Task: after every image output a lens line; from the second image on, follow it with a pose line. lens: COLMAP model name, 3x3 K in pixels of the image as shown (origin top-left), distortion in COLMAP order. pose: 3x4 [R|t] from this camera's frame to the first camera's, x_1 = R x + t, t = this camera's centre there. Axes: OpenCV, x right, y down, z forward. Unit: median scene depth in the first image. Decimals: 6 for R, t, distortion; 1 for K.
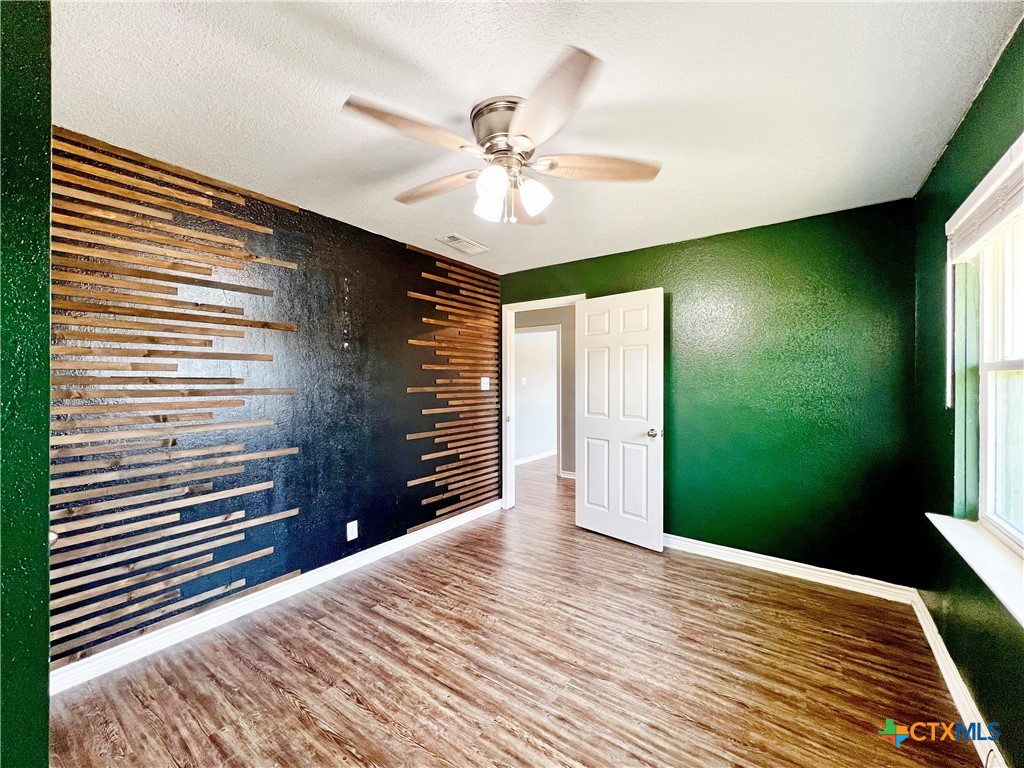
lens RADIAL K [[415.8, 0, 513.6], [0, 415.8, 381.2], [0, 0, 1]] dist [-0.000357, 0.000105]
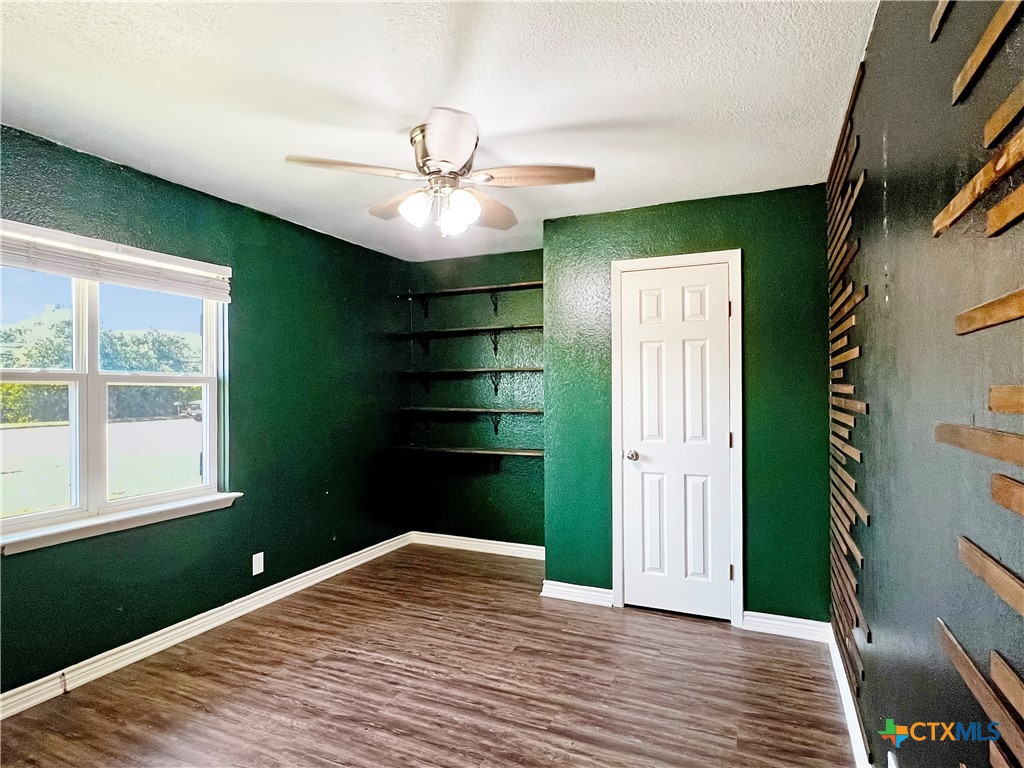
lens RADIAL K [[555.7, 0, 512.2], [0, 555.7, 386.7], [0, 0, 1]] dist [-0.004868, -0.000195]
pose [[-0.979996, -0.000089, -0.199018, 0.087957], [0.000335, 0.999998, -0.002101, -0.004801], [0.199017, -0.002125, -0.979994, 2.246221]]
